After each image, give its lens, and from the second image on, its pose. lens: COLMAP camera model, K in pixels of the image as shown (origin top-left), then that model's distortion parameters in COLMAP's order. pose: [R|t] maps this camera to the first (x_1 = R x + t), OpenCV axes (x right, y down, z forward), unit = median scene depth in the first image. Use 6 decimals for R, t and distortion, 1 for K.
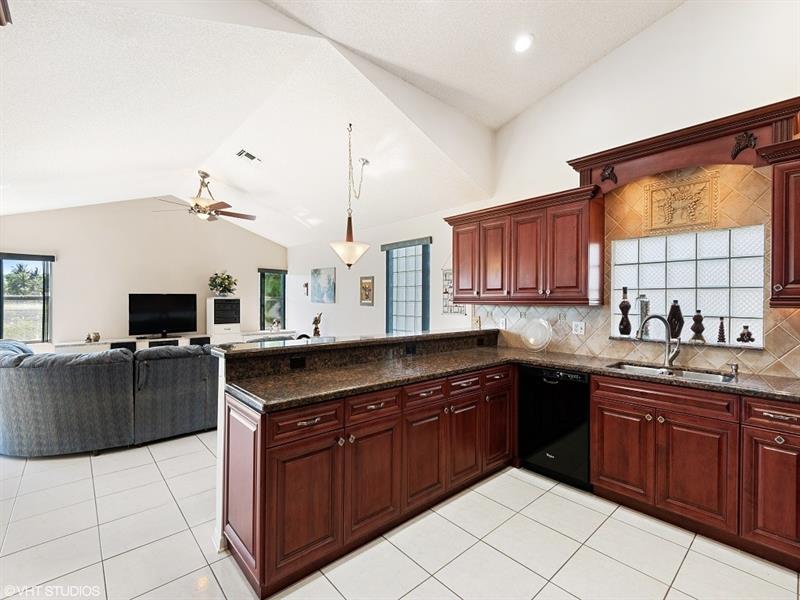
lens RADIAL K [[364.9, 0, 398.6], [0, 364.9, 297.9], [0, 0, 1]] dist [0.052395, -0.035282]
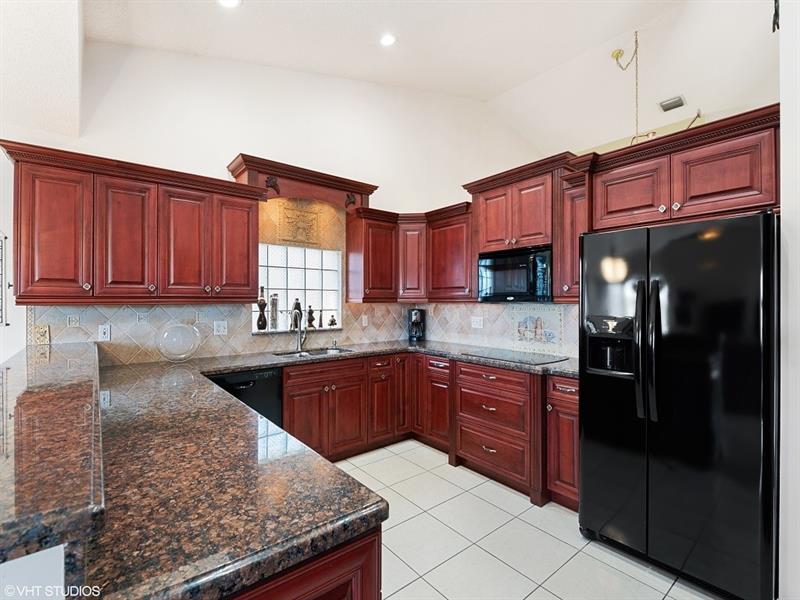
lens RADIAL K [[373.9, 0, 400.0], [0, 373.9, 300.0], [0, 0, 1]] dist [-0.004772, -0.000768]
pose [[0.055521, -0.005014, 0.998445, -0.534915], [-0.004016, 0.999978, 0.005245, 0.003424], [-0.998449, -0.004301, 0.055499, 0.586854]]
